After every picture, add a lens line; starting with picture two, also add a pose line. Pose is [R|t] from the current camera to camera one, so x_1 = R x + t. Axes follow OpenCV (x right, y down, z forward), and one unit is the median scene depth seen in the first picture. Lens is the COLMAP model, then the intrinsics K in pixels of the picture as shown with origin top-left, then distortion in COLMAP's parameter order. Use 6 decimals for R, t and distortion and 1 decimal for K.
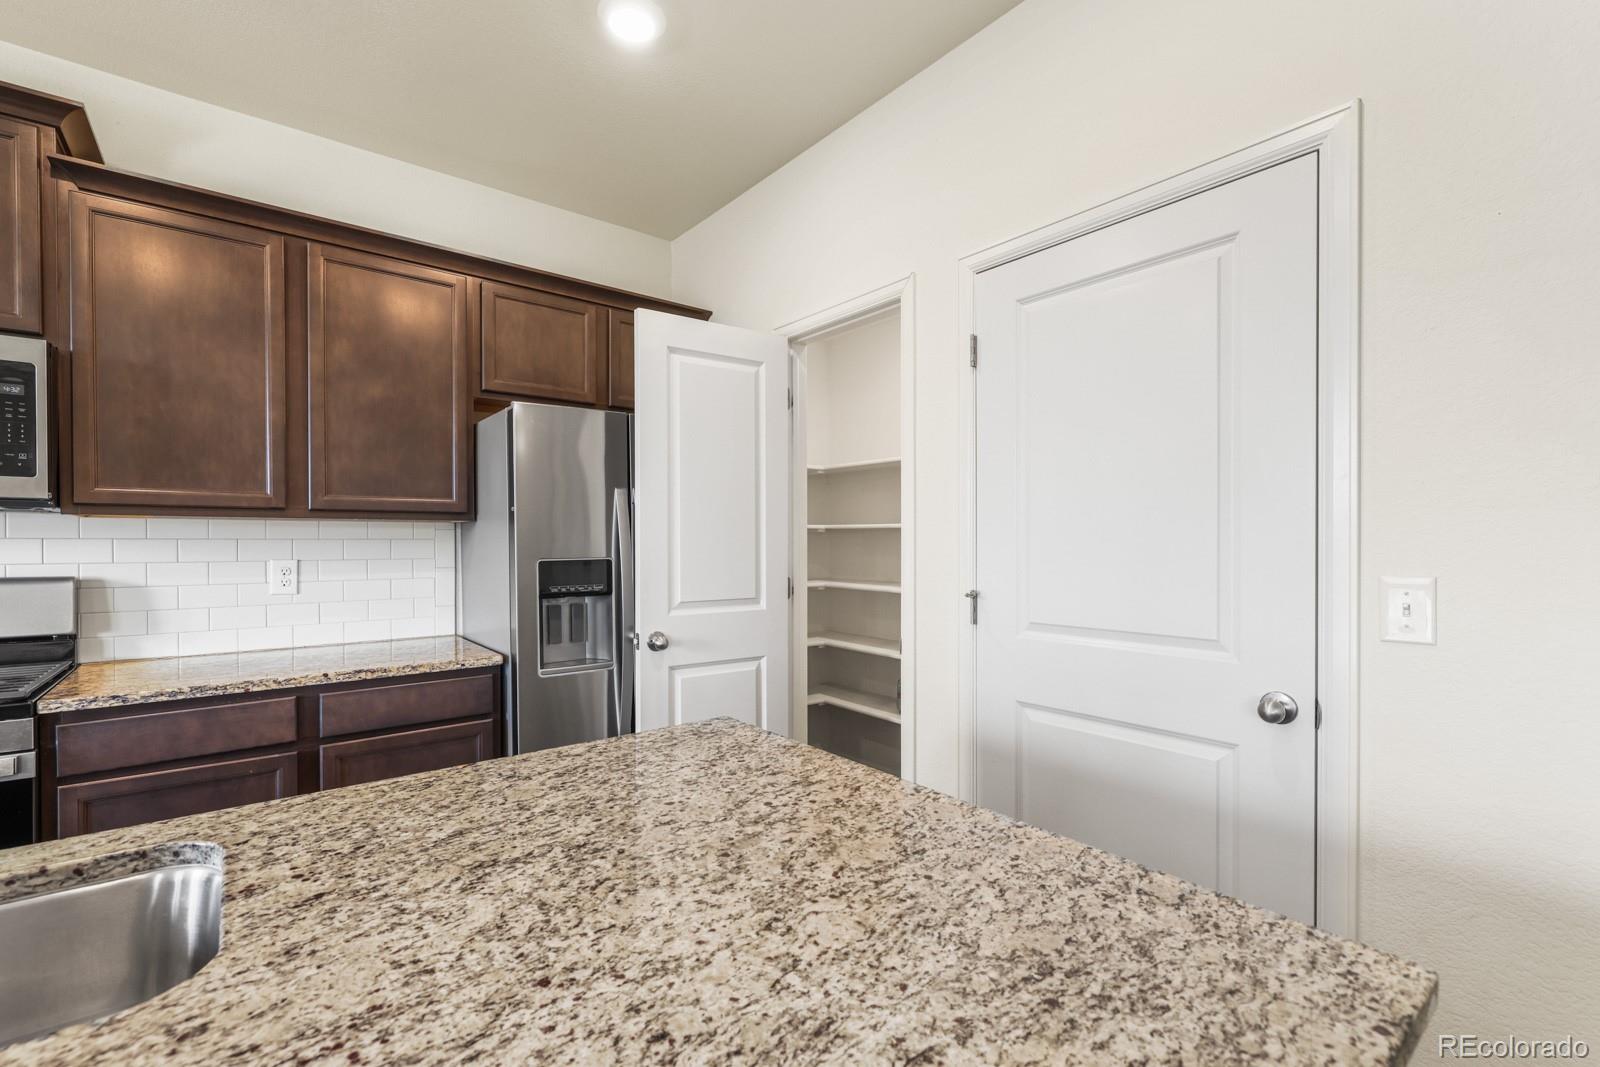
lens RADIAL K [[778.5, 0, 773.5], [0, 778.5, 538.4], [0, 0, 1]] dist [0.068180, -0.000216]
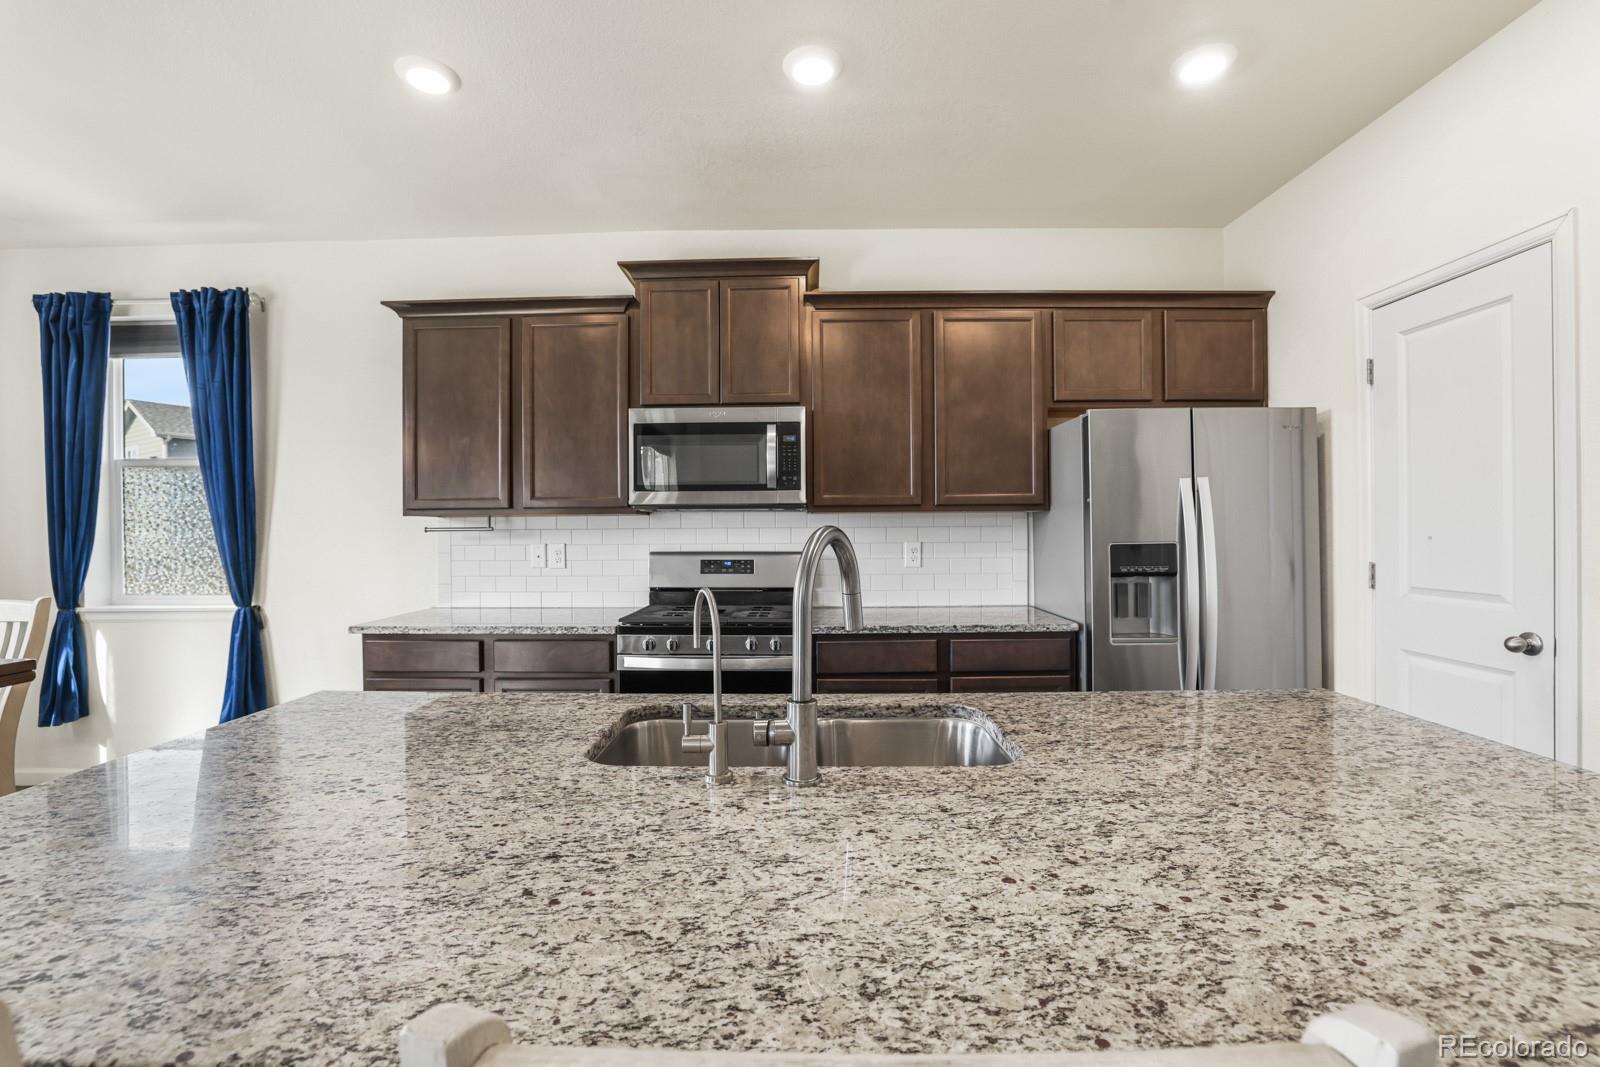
lens RADIAL K [[730.9, 0, 795.5], [0, 730.9, 528.8], [0, 0, 1]] dist [-0.020608, 0.014147]
pose [[0.799250, -0.005948, -0.600970, -0.063031], [0.009797, 0.999947, 0.003132, -0.006269], [0.600919, -0.008391, 0.799266, -0.387867]]
